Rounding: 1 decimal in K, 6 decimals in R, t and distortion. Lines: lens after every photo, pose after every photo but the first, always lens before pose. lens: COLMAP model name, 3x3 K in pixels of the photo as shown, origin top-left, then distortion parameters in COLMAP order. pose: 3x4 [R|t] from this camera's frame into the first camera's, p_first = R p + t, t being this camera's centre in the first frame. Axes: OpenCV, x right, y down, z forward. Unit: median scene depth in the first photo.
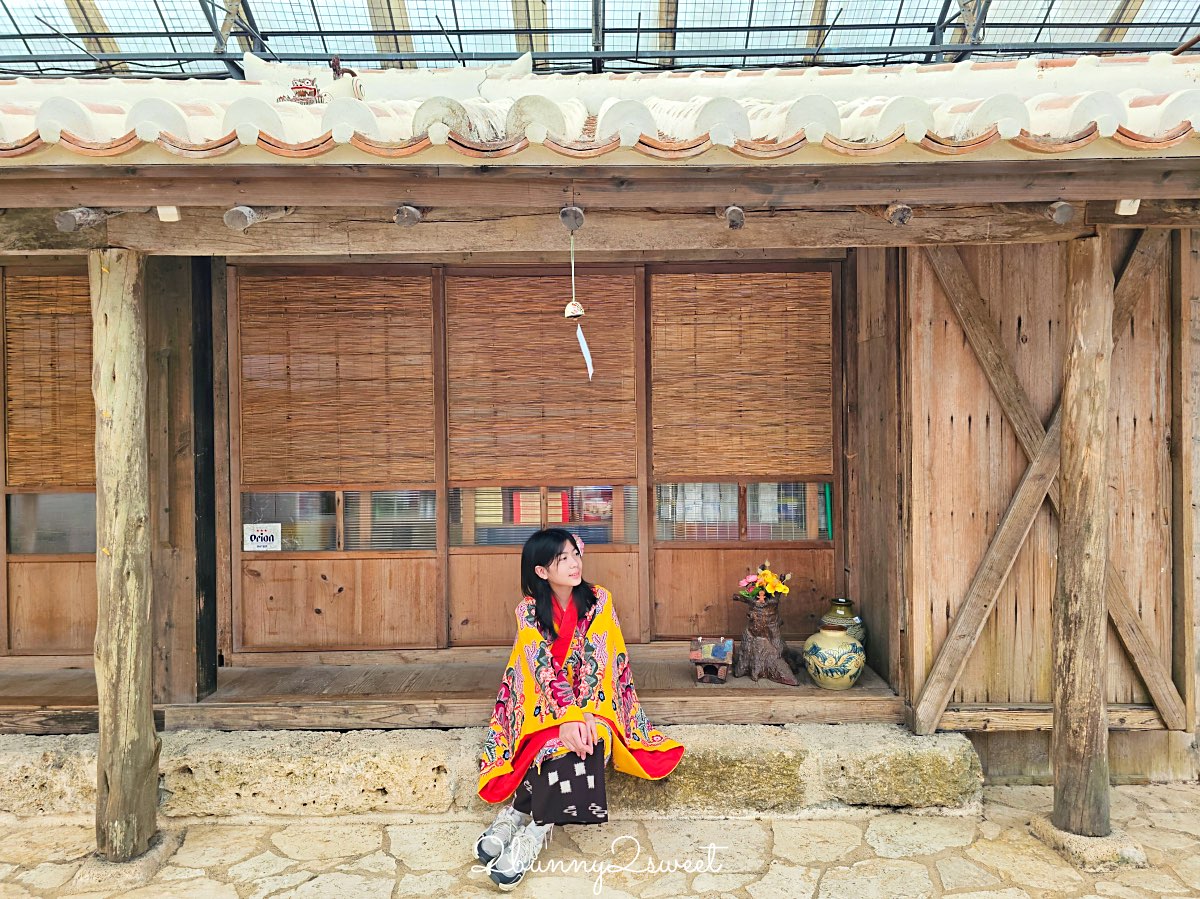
lens RADIAL K [[822.3, 0, 596.2], [0, 822.3, 417.8], [0, 0, 1]] dist [0.066202, -0.067684]
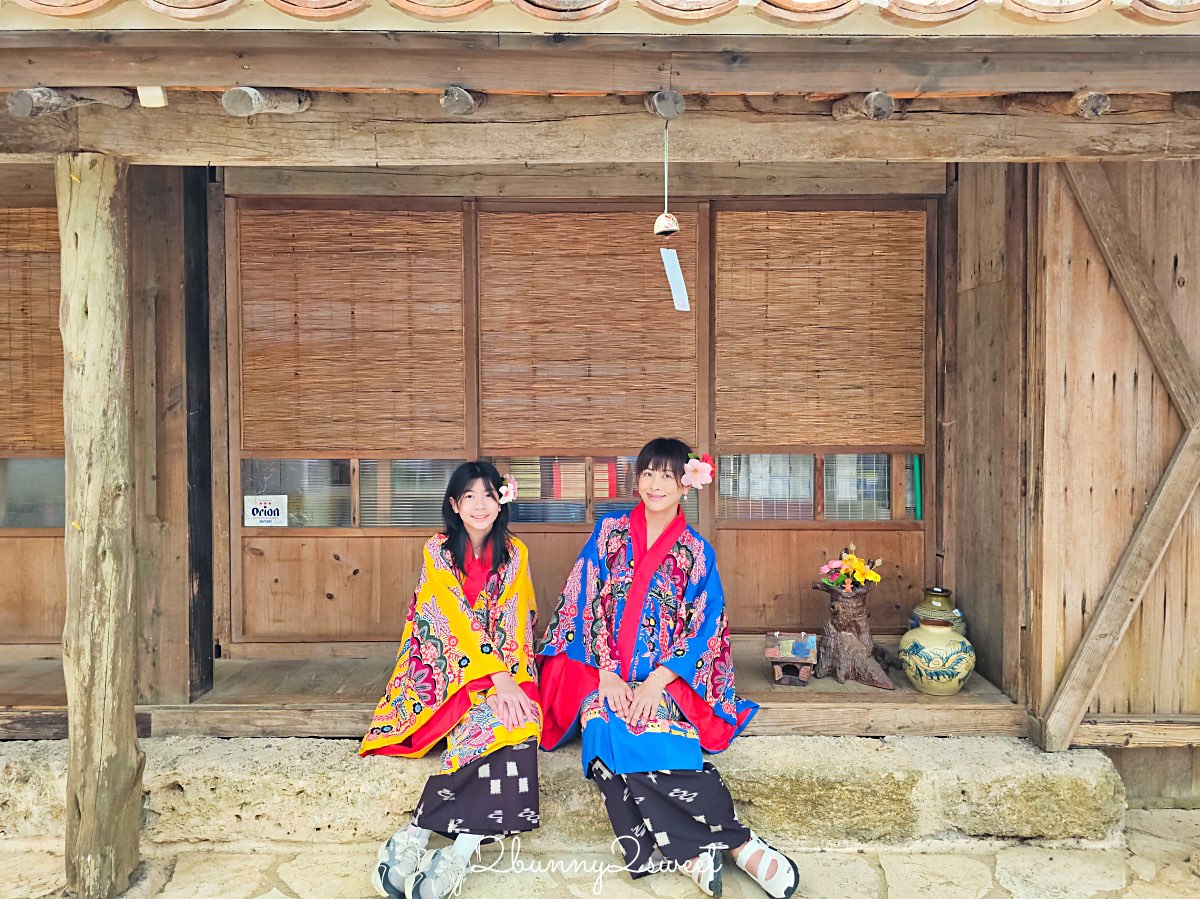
lens RADIAL K [[828.7, 0, 602.5], [0, 828.7, 409.1], [0, 0, 1]] dist [0.051130, -0.046742]
pose [[0.999932, 0.009495, 0.006747, -0.071504], [-0.009604, 0.999823, 0.016185, 0.024974], [-0.006592, -0.016249, 0.999846, 0.158548]]
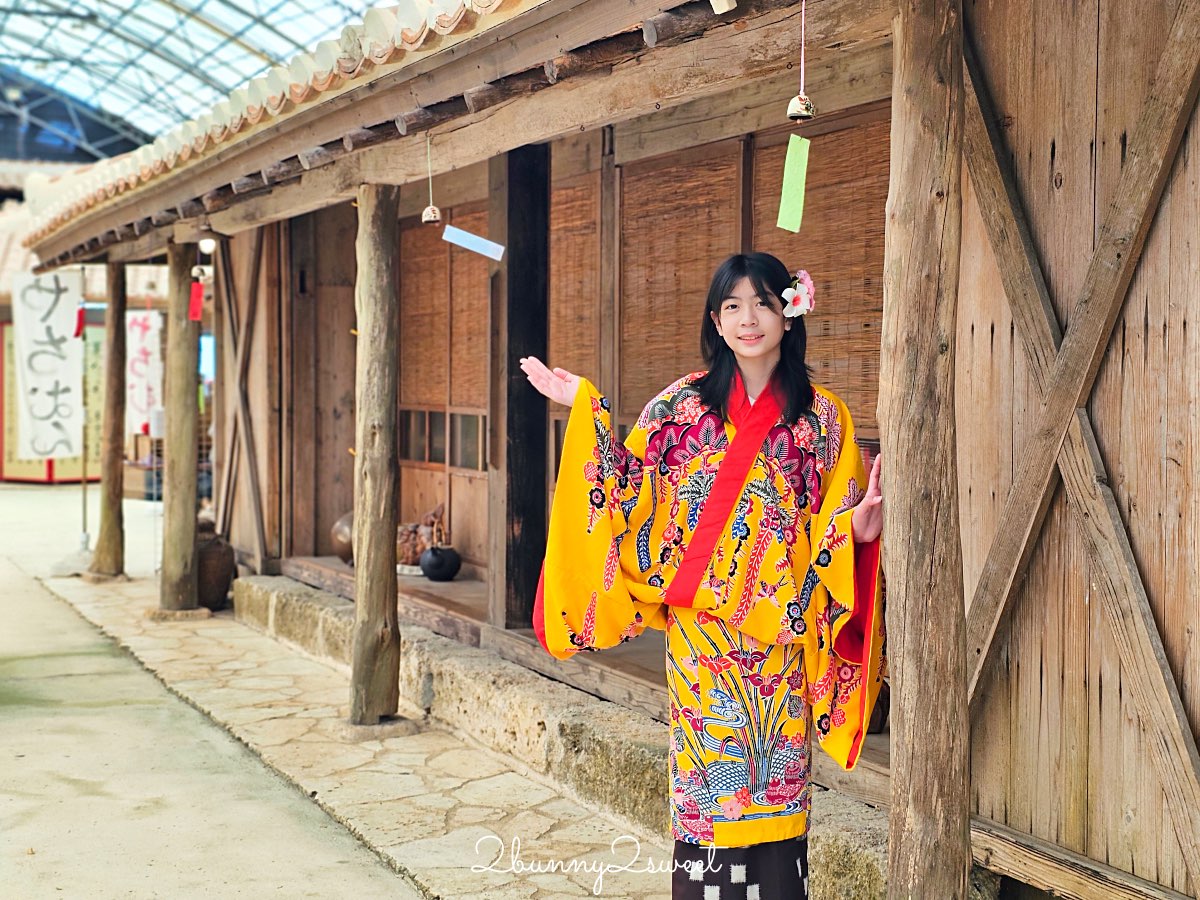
lens RADIAL K [[1599.8, 0, 569.6], [0, 1599.8, 414.4], [0, 0, 1]] dist [0.192826, -0.535583]
pose [[0.453091, 0.036199, -0.890729, 1.320369], [-0.009330, 0.999313, 0.035866, 0.023247], [0.891415, -0.007940, 0.453118, 0.232246]]
